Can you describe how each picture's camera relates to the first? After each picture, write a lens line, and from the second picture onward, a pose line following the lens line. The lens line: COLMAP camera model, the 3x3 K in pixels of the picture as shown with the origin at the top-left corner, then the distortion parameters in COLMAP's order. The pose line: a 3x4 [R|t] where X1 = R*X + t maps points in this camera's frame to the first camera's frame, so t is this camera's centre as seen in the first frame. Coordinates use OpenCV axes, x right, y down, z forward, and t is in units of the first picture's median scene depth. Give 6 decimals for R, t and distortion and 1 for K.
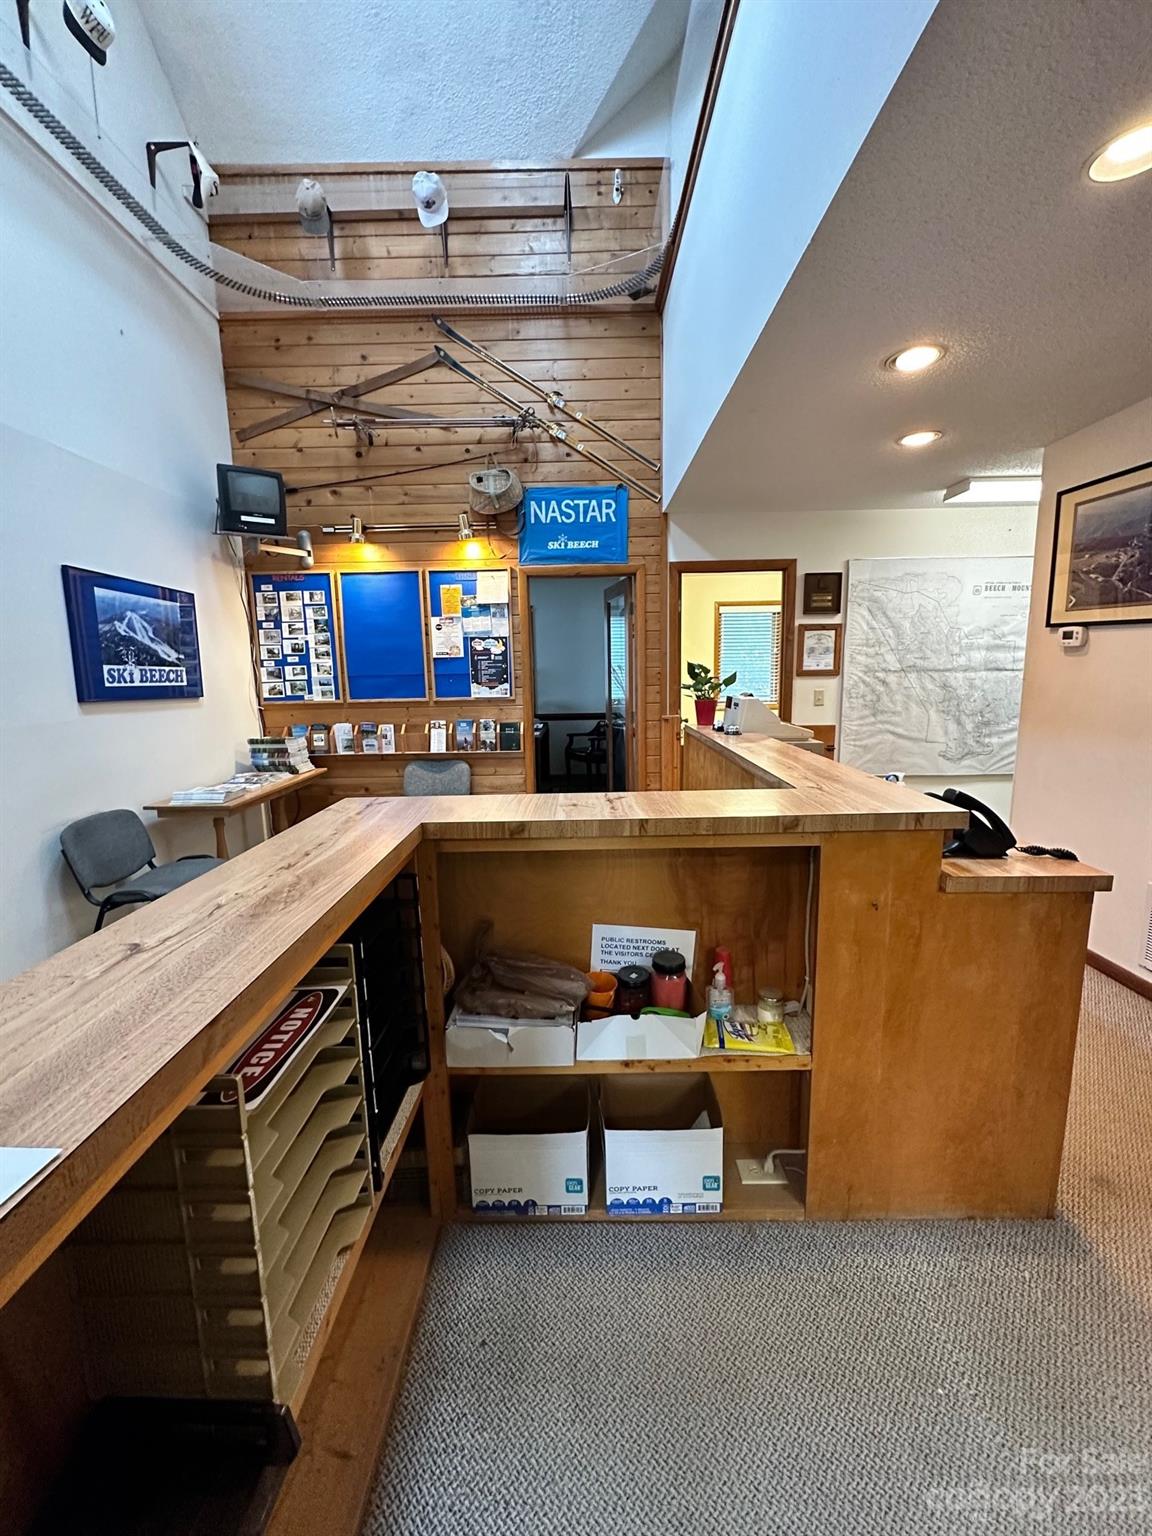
lens RADIAL K [[613.4, 0, 578.9], [0, 613.4, 767.0], [0, 0, 1]] dist [-0.003227, 0.000834]
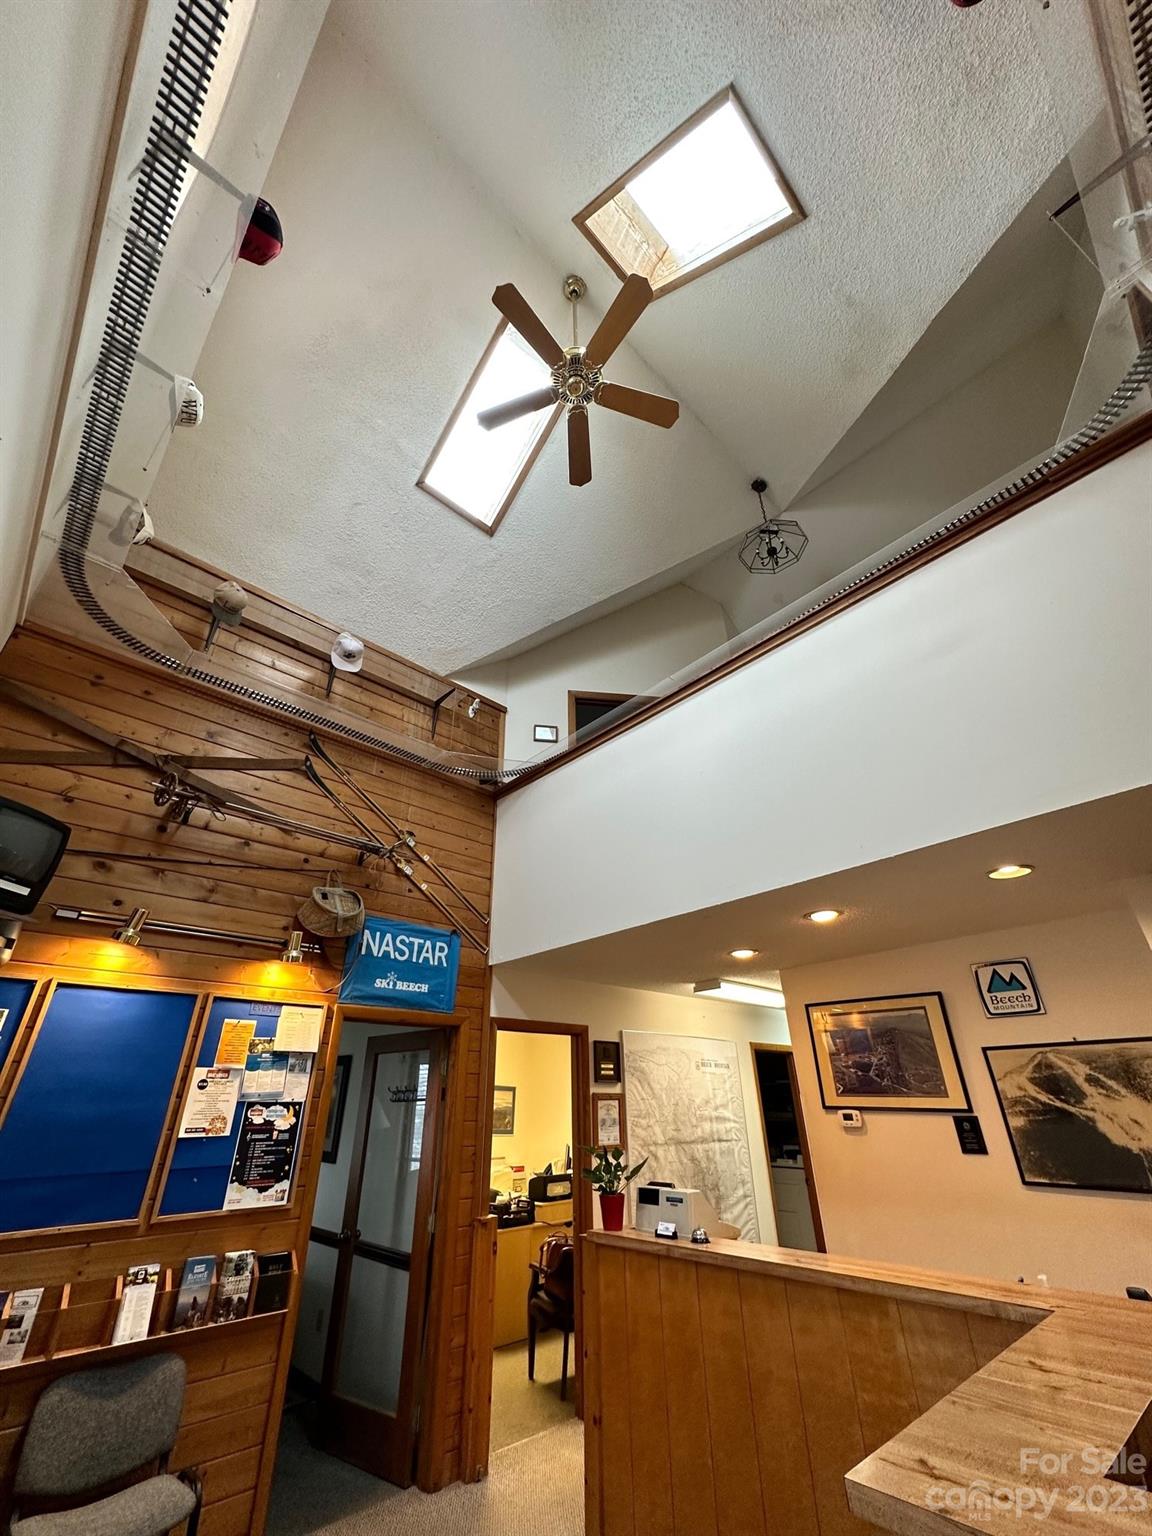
lens RADIAL K [[613.4, 0, 578.2], [0, 613.4, 765.3], [0, 0, 1]] dist [-0.003227, 0.000834]
pose [[0.729014, 0.341462, 0.593247, -0.460234], [0.110317, 0.796747, -0.594158, -0.068375], [-0.675550, 0.498595, 0.543171, 0.206459]]
